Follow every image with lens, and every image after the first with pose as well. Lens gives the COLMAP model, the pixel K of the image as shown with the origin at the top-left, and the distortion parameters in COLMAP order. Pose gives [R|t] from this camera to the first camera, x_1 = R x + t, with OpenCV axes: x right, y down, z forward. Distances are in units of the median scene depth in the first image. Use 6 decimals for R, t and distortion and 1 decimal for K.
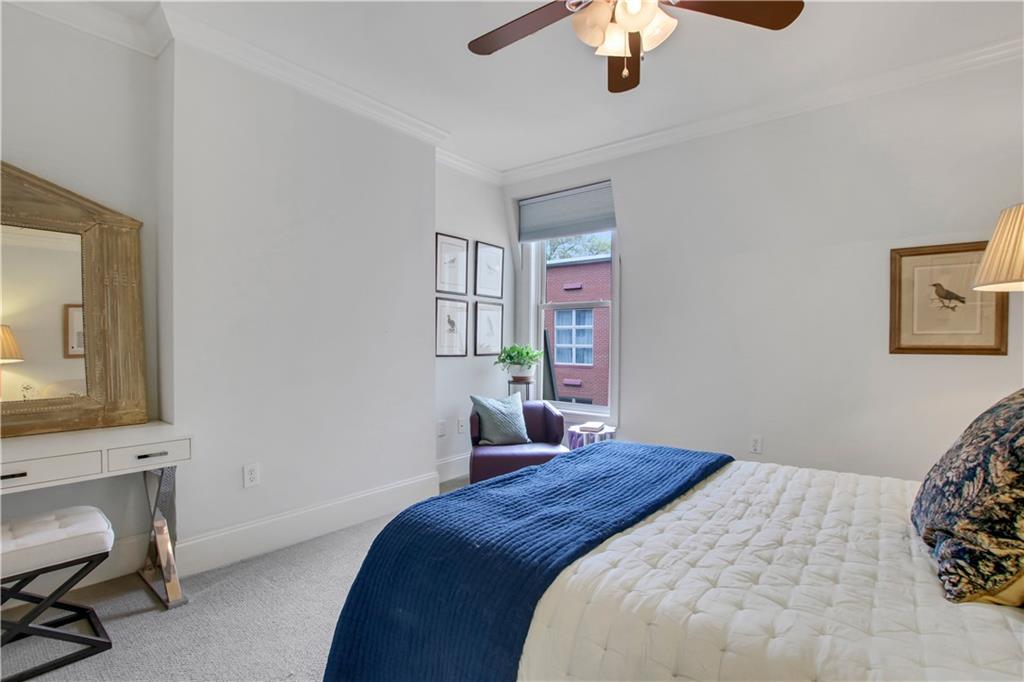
lens RADIAL K [[498.5, 0, 505.4], [0, 498.5, 344.9], [0, 0, 1]] dist [-0.015812, -0.000125]
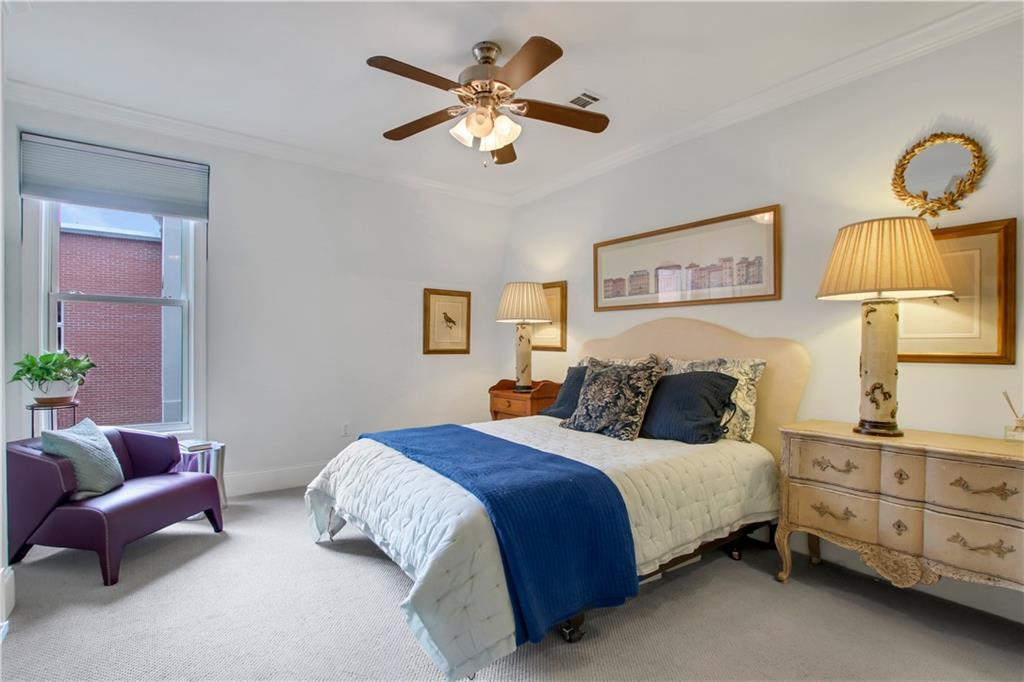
lens RADIAL K [[498.5, 0, 509.5], [0, 498.5, 347.2], [0, 0, 1]] dist [-0.015812, -0.000125]
pose [[0.244454, -0.002832, 0.969657, -0.718341], [0.003552, 0.999992, 0.002025, -0.007245], [-0.969654, 0.002949, 0.244462, 0.351636]]
